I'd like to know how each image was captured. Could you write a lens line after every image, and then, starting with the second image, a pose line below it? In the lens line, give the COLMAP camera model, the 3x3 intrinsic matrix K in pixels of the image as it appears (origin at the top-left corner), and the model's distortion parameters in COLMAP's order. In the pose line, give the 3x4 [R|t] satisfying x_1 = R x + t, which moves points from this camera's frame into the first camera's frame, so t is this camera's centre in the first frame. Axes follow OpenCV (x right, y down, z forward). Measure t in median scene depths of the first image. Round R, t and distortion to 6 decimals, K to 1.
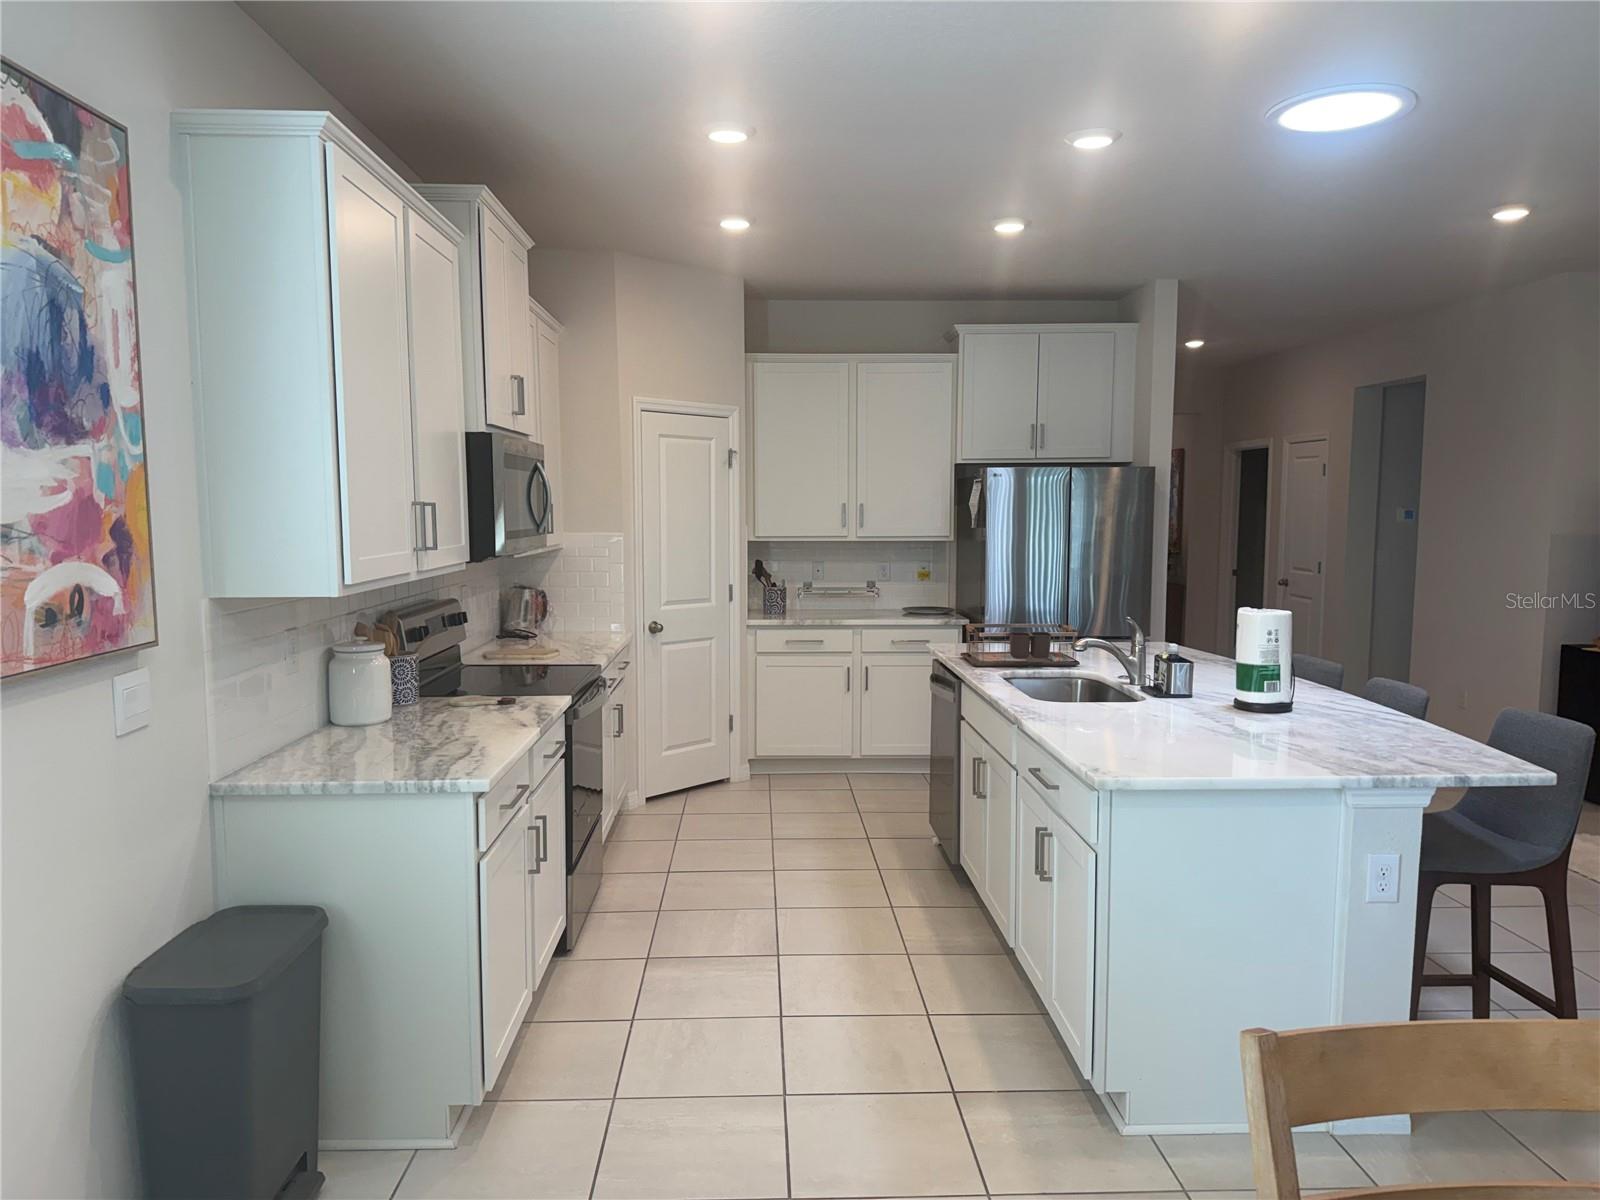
lens RADIAL K [[1123.4, 0, 797.3], [0, 1123.4, 613.8], [0, 0, 1]] dist [0.074730, -0.087286]
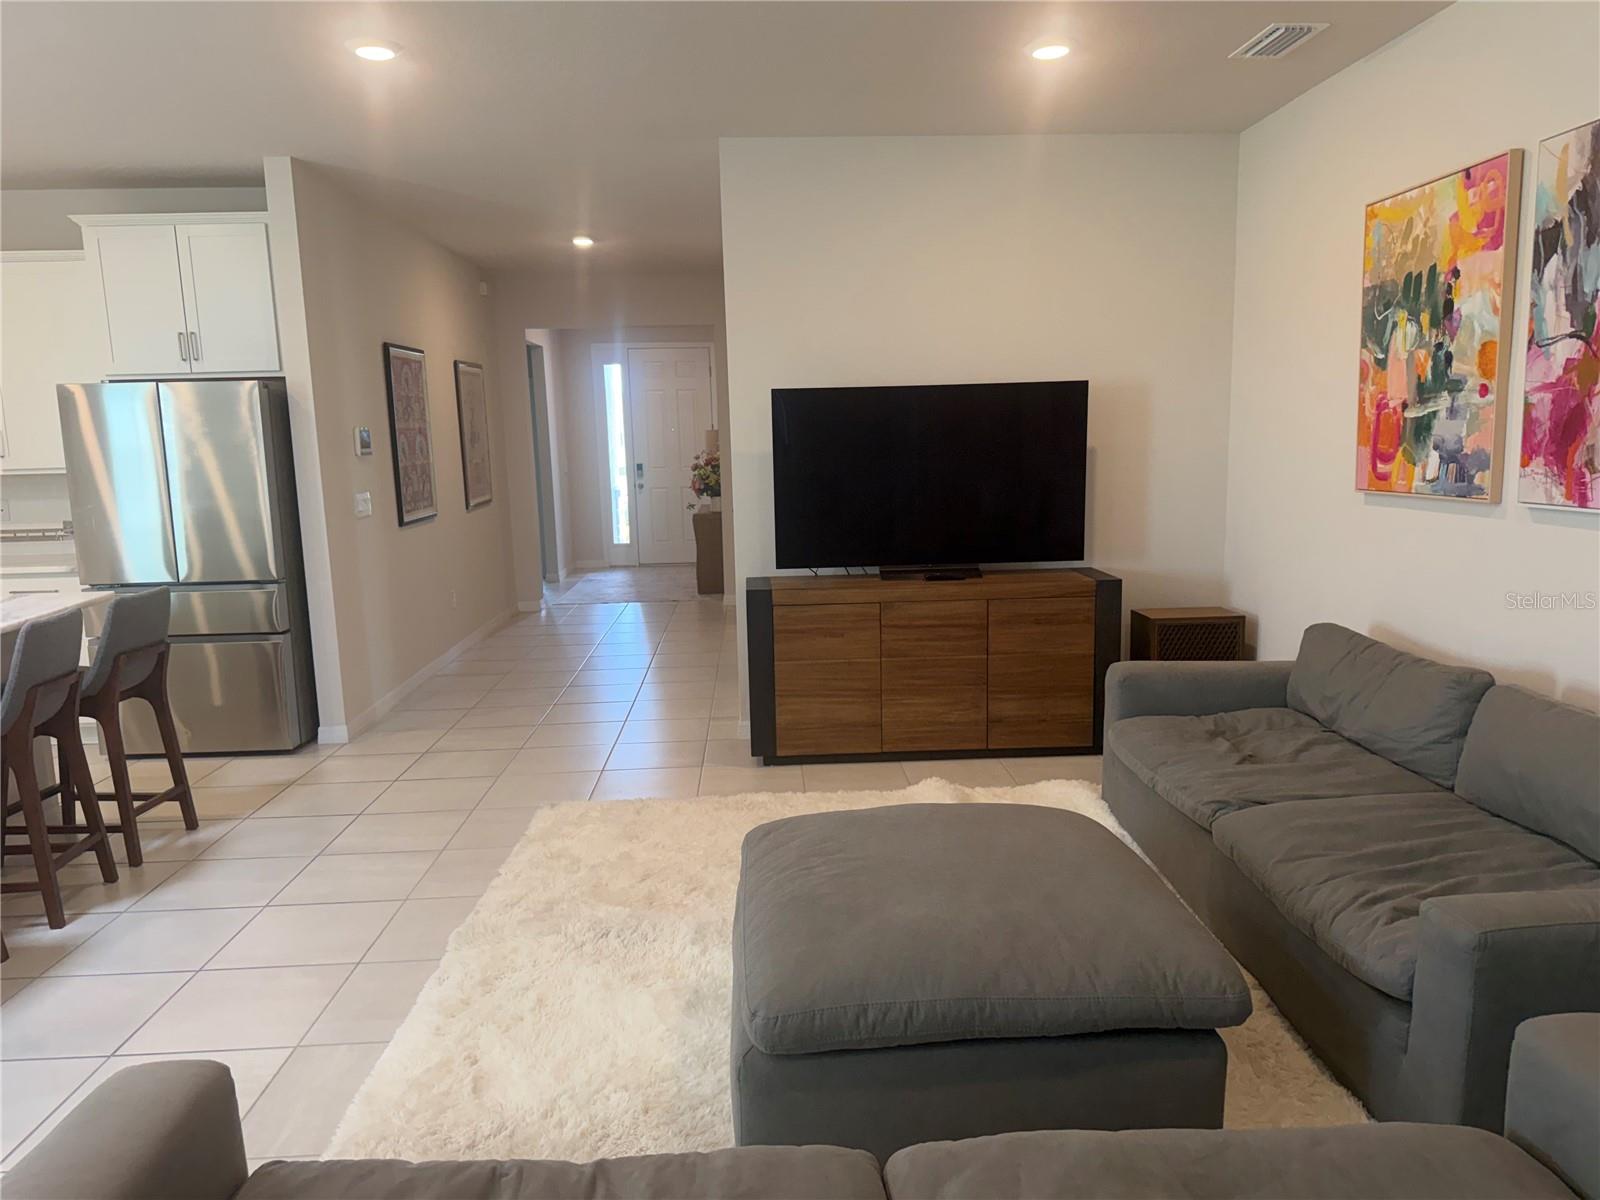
lens RADIAL K [[1123.4, 0, 816.4], [0, 1123.4, 600.1], [0, 0, 1]] dist [0.074730, -0.087286]
pose [[0.999593, -0.025437, 0.012891, 1.123001], [0.024772, 0.998474, 0.049346, 0.004714], [-0.014127, -0.049007, 0.998699, 0.209205]]
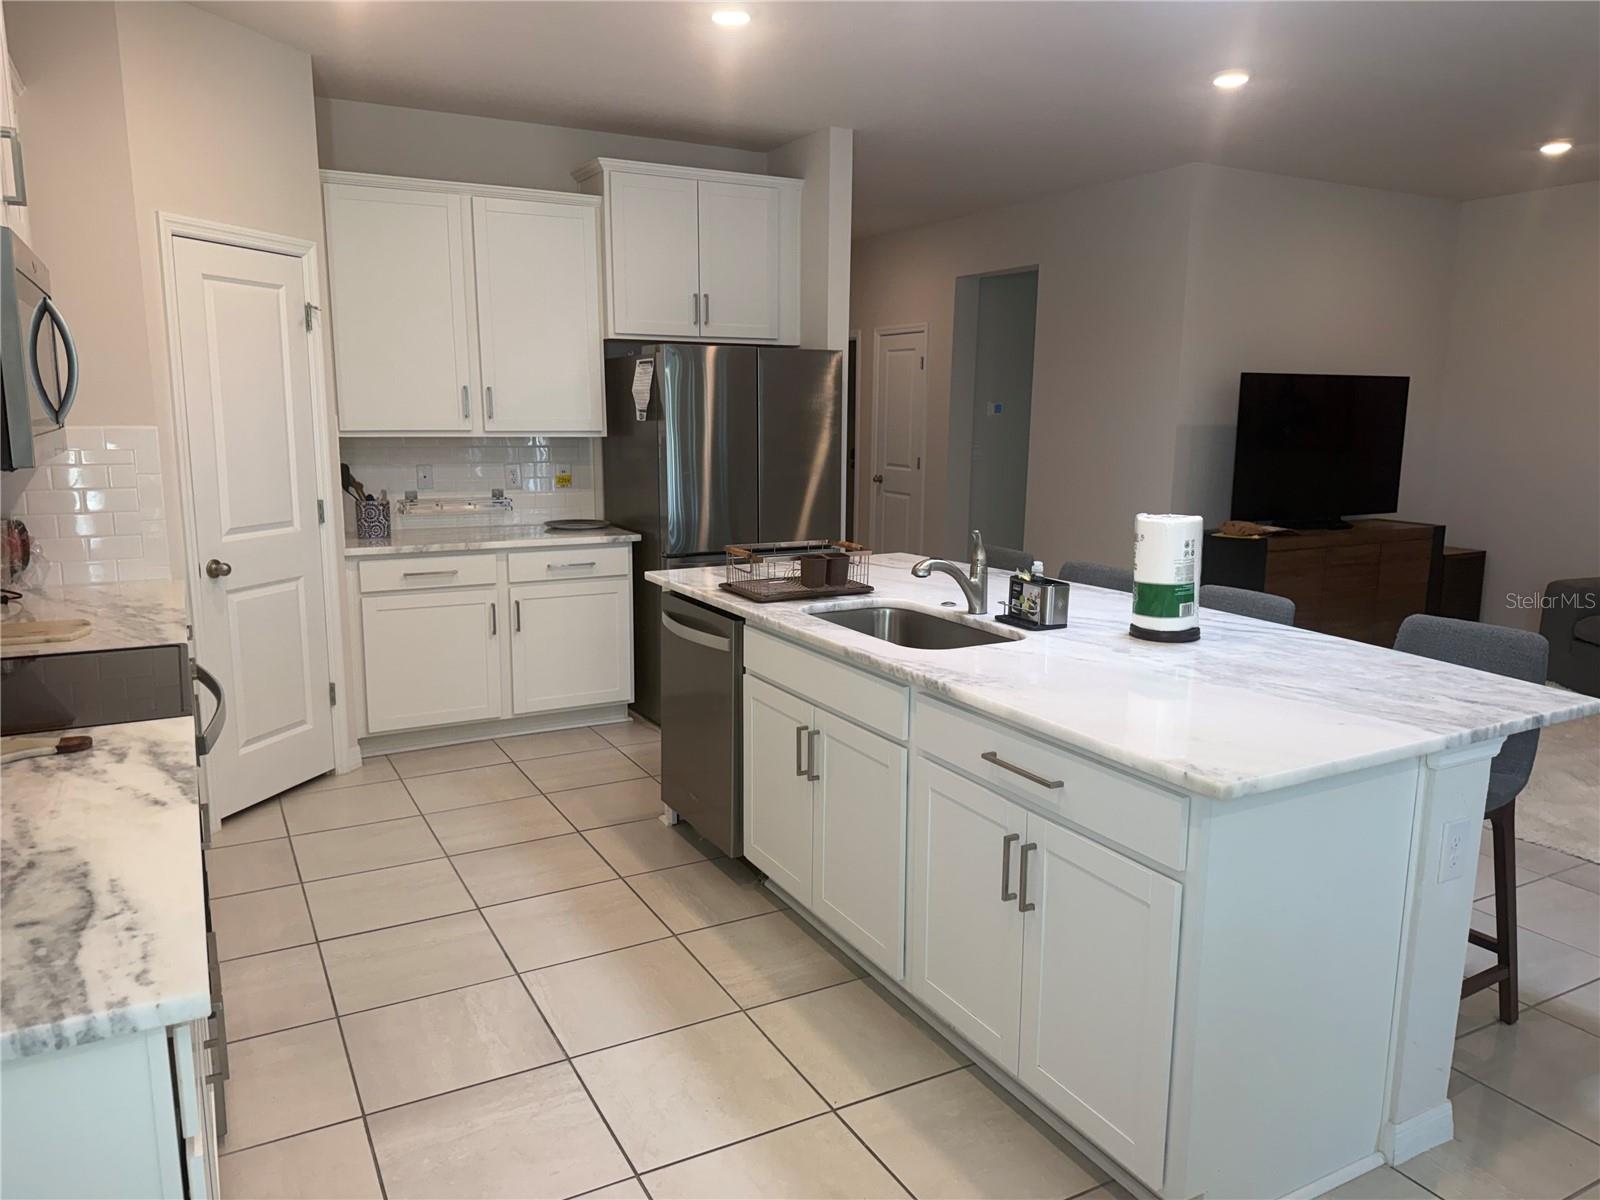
lens RADIAL K [[1123.4, 0, 795.9], [0, 1123.4, 602.2], [0, 0, 1]] dist [0.074730, -0.087286]
pose [[0.896670, -0.072922, 0.436653, -0.171225], [0.038408, 0.995435, 0.087371, -0.020990], [-0.441031, -0.061572, 0.895378, 0.354269]]
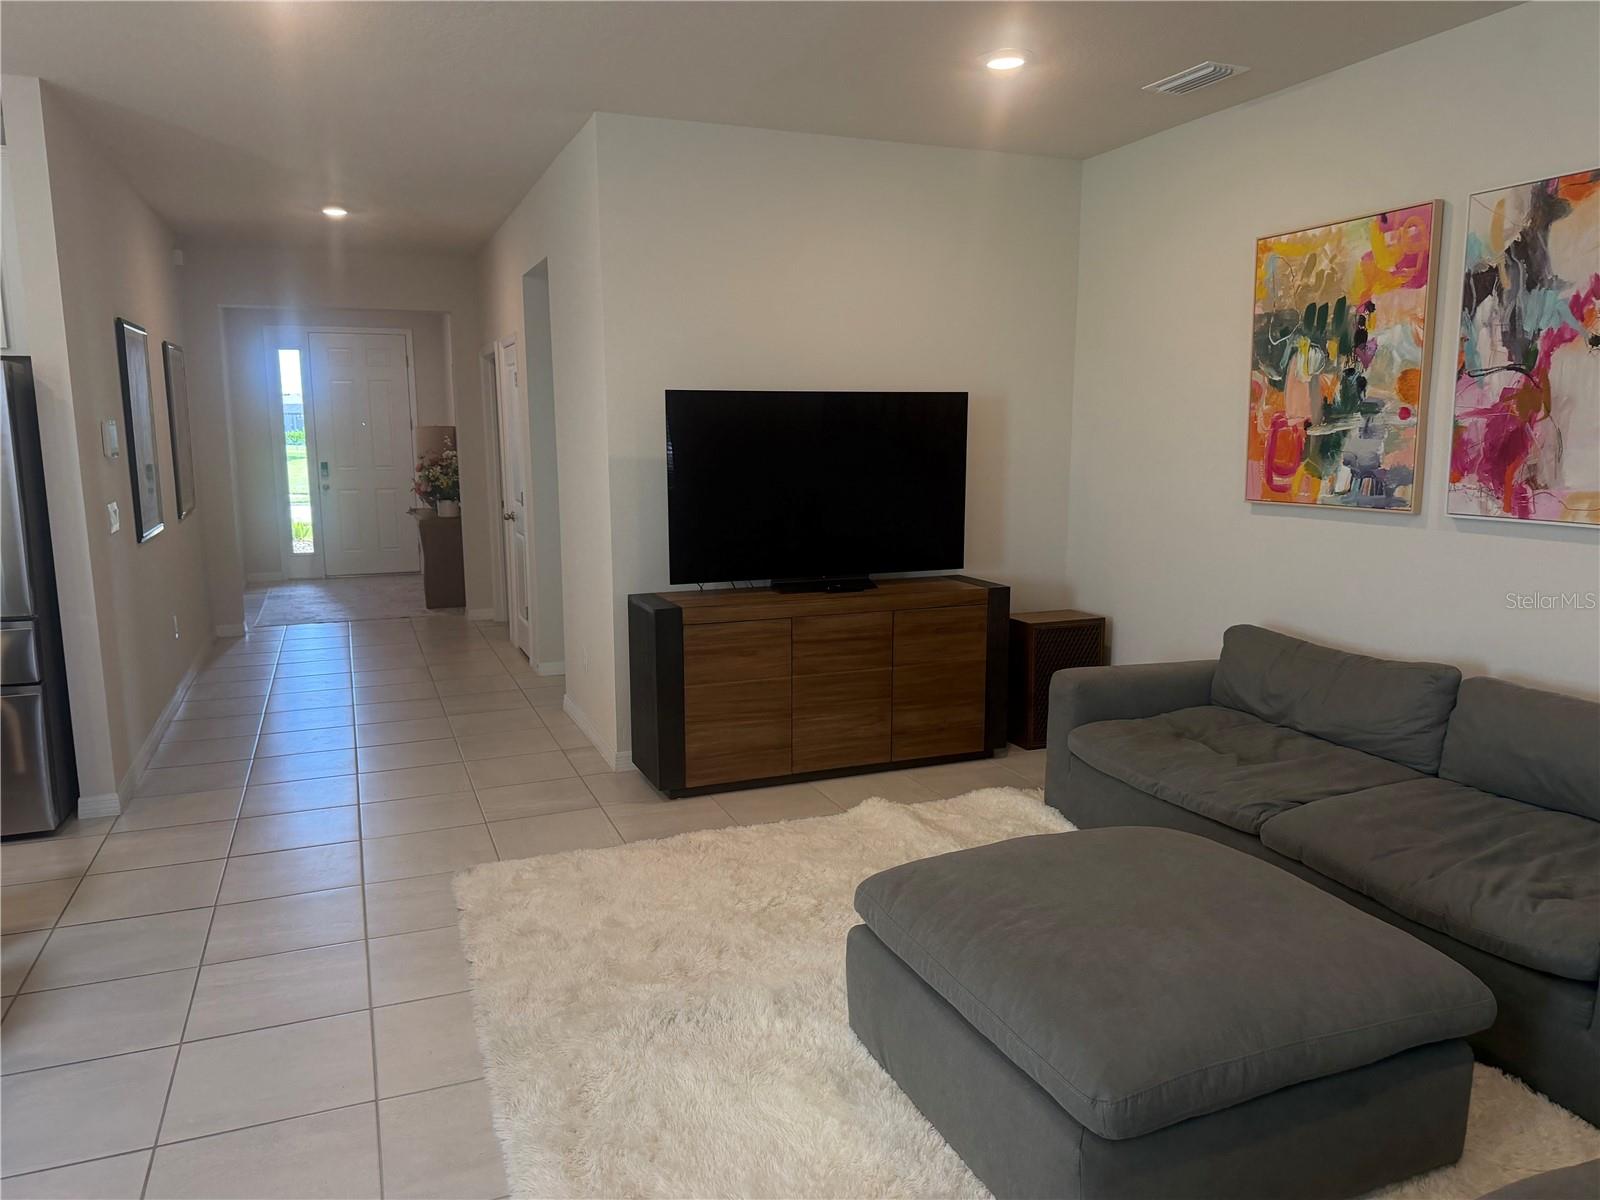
lens RADIAL K [[1123.4, 0, 794.7], [0, 1123.4, 591.9], [0, 0, 1]] dist [0.074730, -0.087286]
pose [[0.942323, -0.054401, 0.330254, 0.817229], [0.038814, 0.997807, 0.053615, -0.020594], [-0.332446, -0.037704, 0.942368, 0.335463]]
